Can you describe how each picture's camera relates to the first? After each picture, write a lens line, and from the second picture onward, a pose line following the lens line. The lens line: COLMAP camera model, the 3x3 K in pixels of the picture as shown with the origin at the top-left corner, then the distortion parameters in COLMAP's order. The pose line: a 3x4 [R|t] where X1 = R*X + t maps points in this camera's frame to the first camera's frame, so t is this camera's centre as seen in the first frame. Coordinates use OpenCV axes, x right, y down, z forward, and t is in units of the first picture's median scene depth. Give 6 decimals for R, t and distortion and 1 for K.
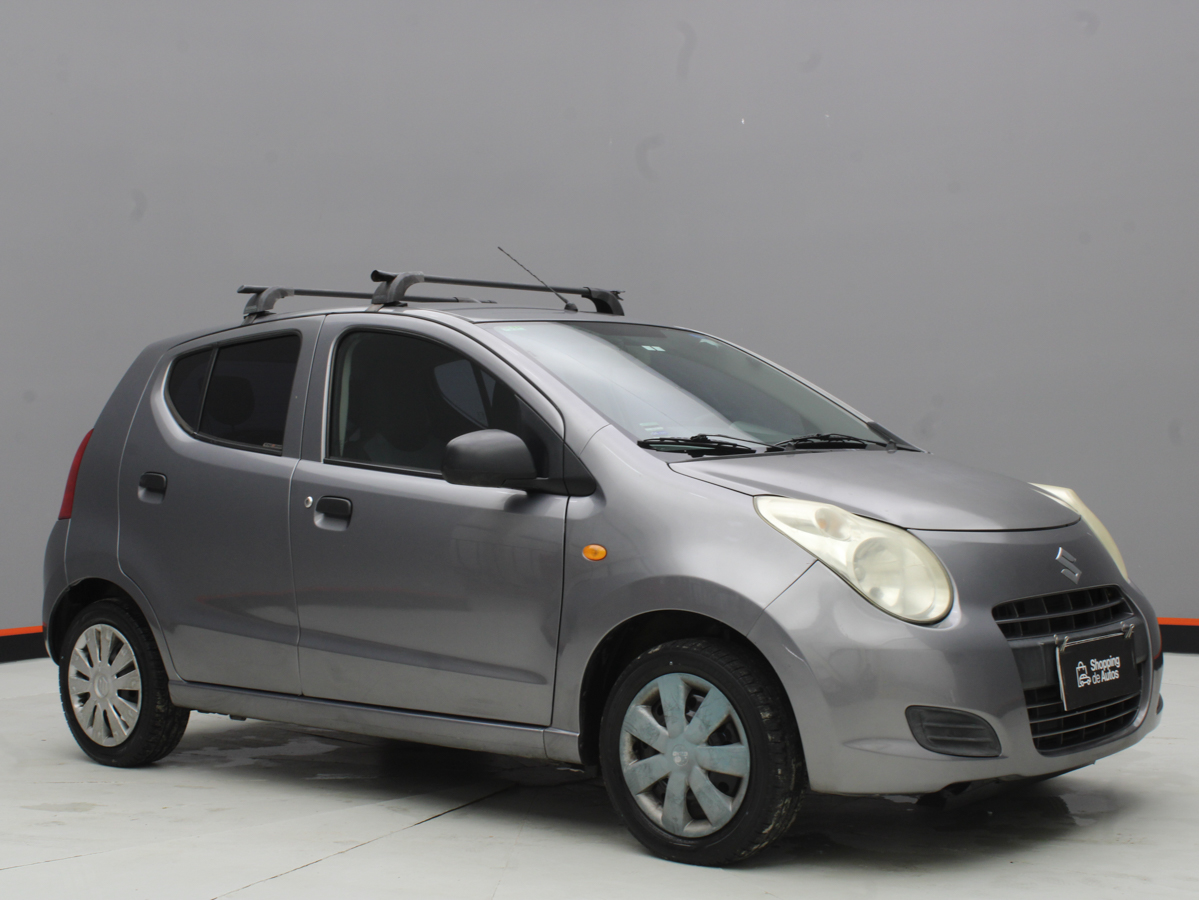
lens RADIAL K [[1908.3, 0, 599.1], [0, 1908.3, 446.7], [0, 0, 1]] dist [-0.059288, 0.000000]
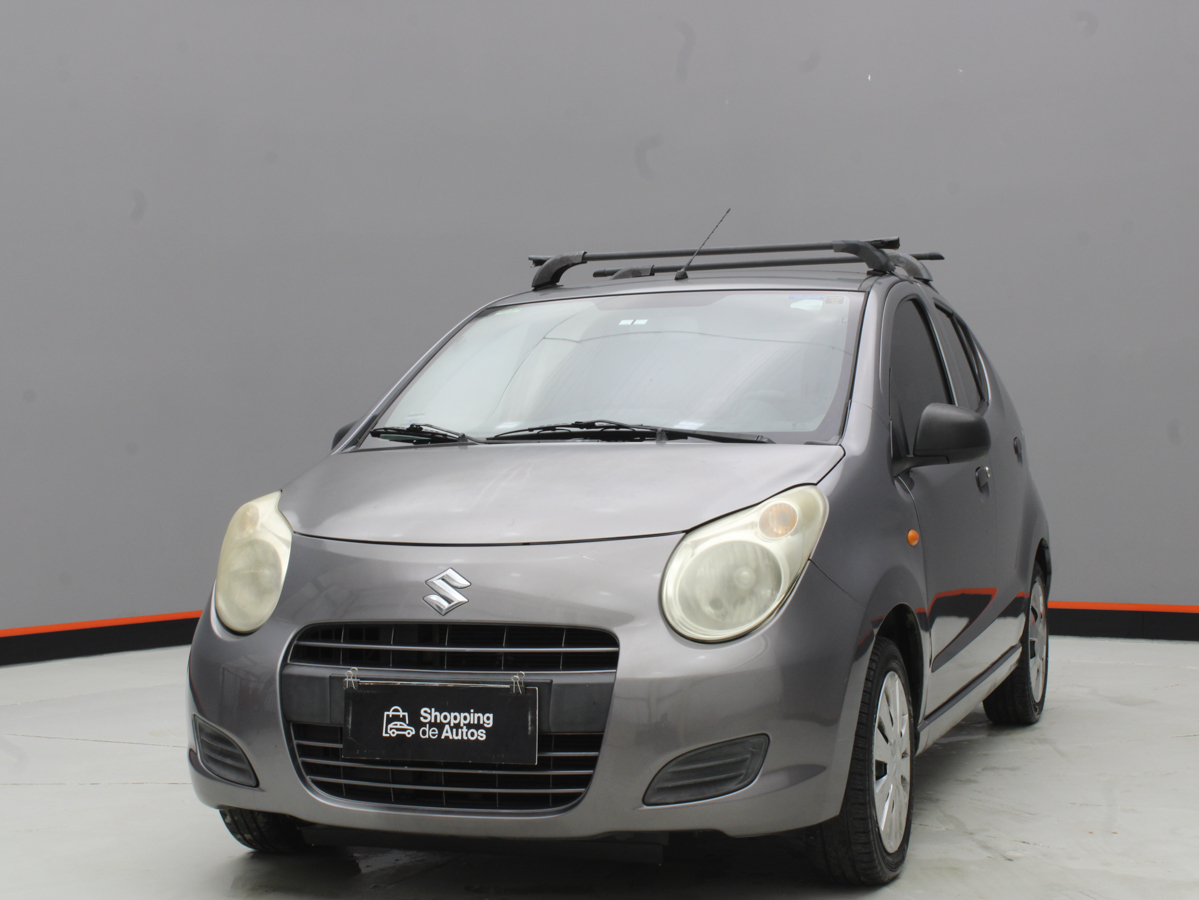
lens RADIAL K [[2016.3, 0, 591.4], [0, 2016.3, 448.9], [0, 0, 1]] dist [-0.087117, 0.000000]
pose [[0.346819, 0.021863, -0.937677, 0.908886], [0.017256, 0.999410, 0.029685, -0.019816], [0.937773, -0.026476, 0.346237, 0.639665]]
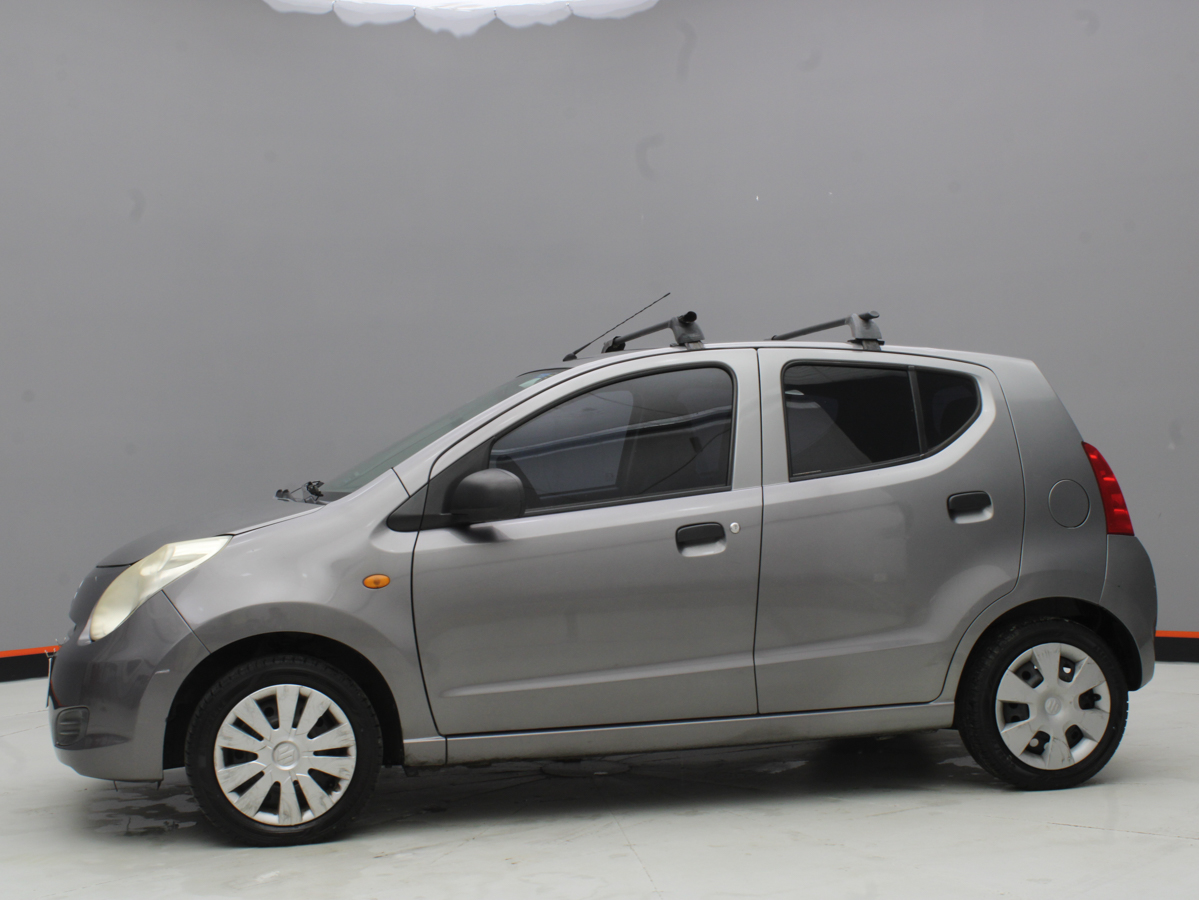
lens RADIAL K [[1653.6, 0, 594.9], [0, 1653.6, 456.1], [0, 0, 1]] dist [-0.086202, 0.000000]
pose [[-0.592583, 0.021435, -0.805224, 0.781552], [0.036012, 0.999351, 0.000101, -0.015655], [0.804704, -0.028938, -0.592970, 1.633125]]
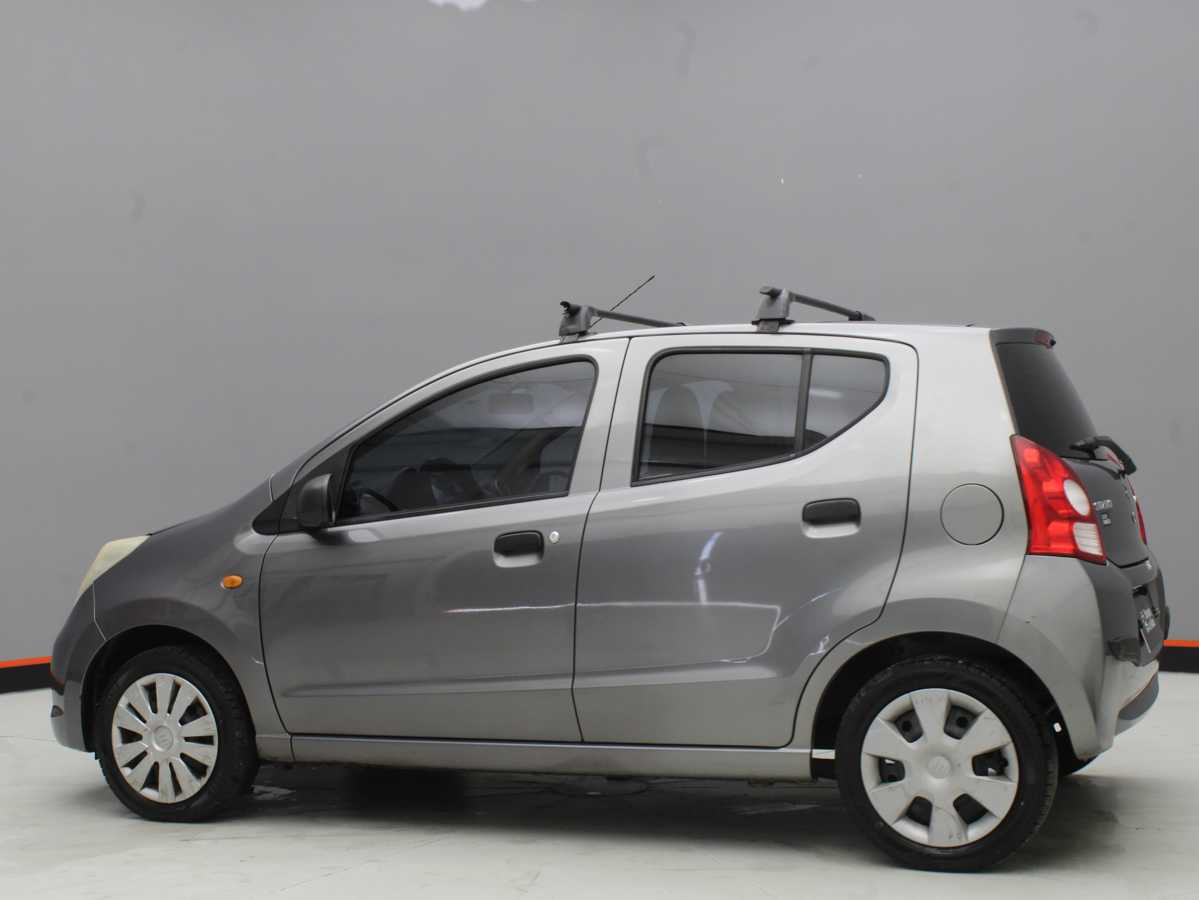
lens RADIAL K [[1750.5, 0, 594.9], [0, 1750.5, 450.6], [0, 0, 1]] dist [-0.081413, 0.000000]
pose [[-0.952698, 0.038884, -0.301420, 0.271325], [0.044895, 0.998907, -0.013039, -0.005069], [0.300584, -0.025954, -0.953402, 1.990880]]
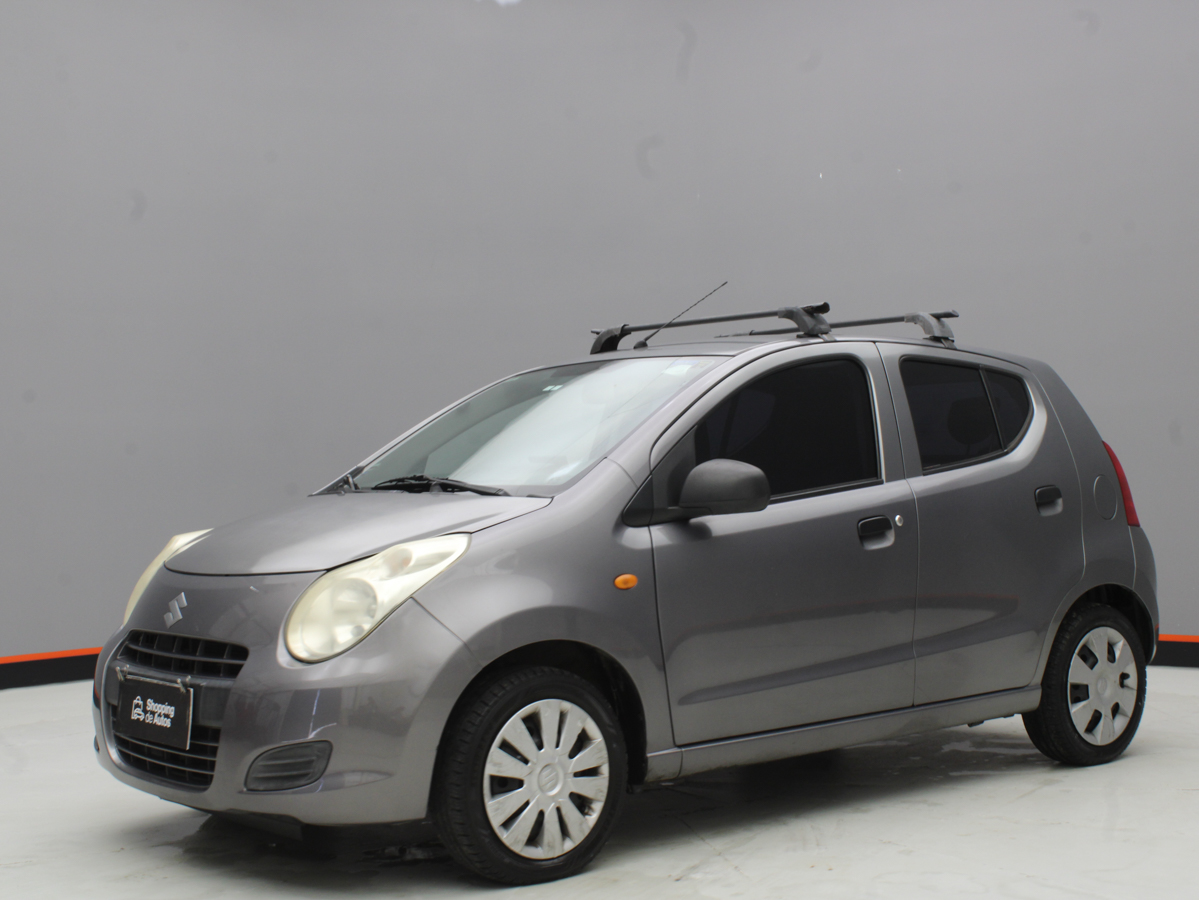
lens RADIAL K [[1750.5, 0, 601.7], [0, 1750.5, 450.9], [0, 0, 1]] dist [-0.081413, 0.000000]
pose [[-0.171731, 0.010117, -0.985092, 0.971879], [0.025422, 0.999660, 0.005834, -0.021331], [0.984816, -0.024041, -0.171929, 1.178375]]
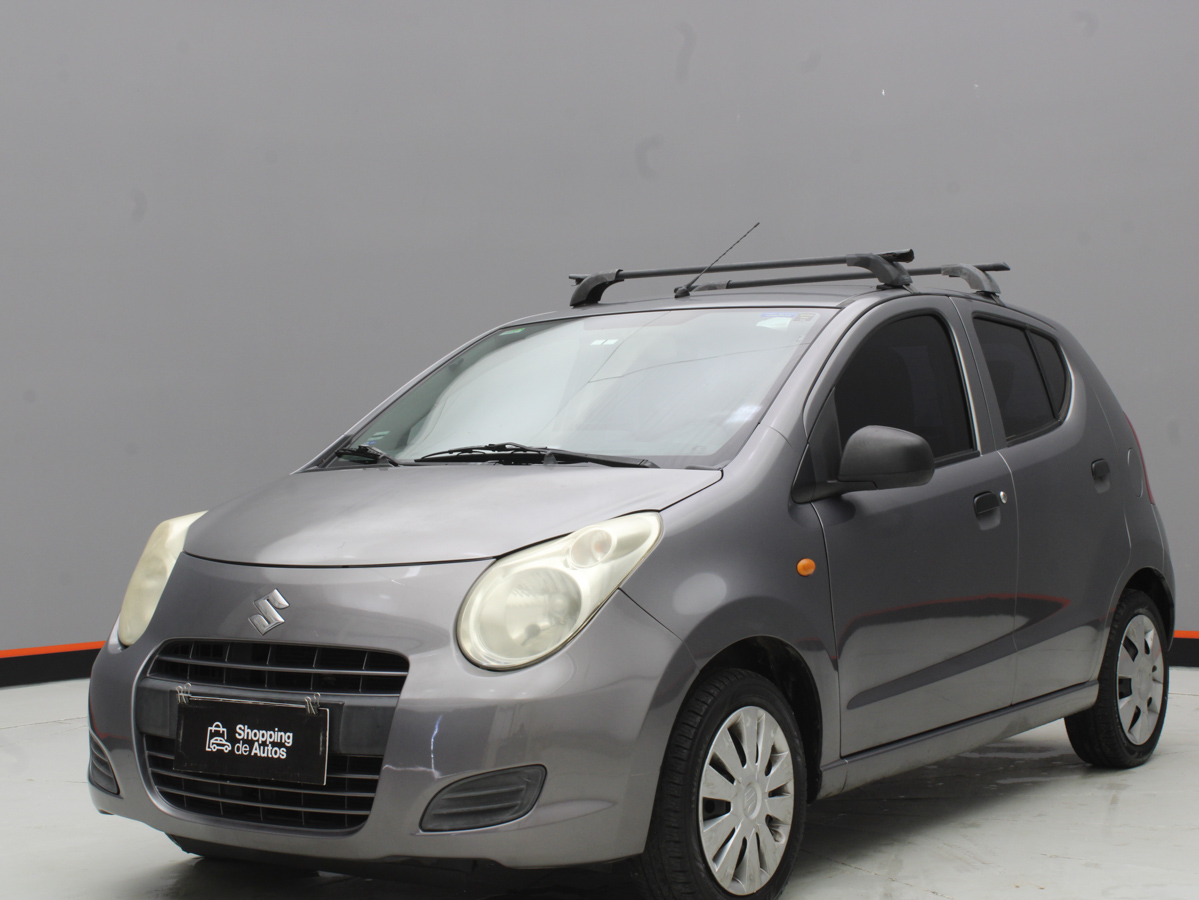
lens RADIAL K [[2053.1, 0, 600.7], [0, 2053.1, 448.8], [0, 0, 1]] dist [-0.059955, 0.000000]
pose [[0.101226, 0.018556, -0.994690, 0.974014], [0.018682, 0.999614, 0.020549, -0.021090], [0.994688, -0.020663, 0.100841, 0.888543]]
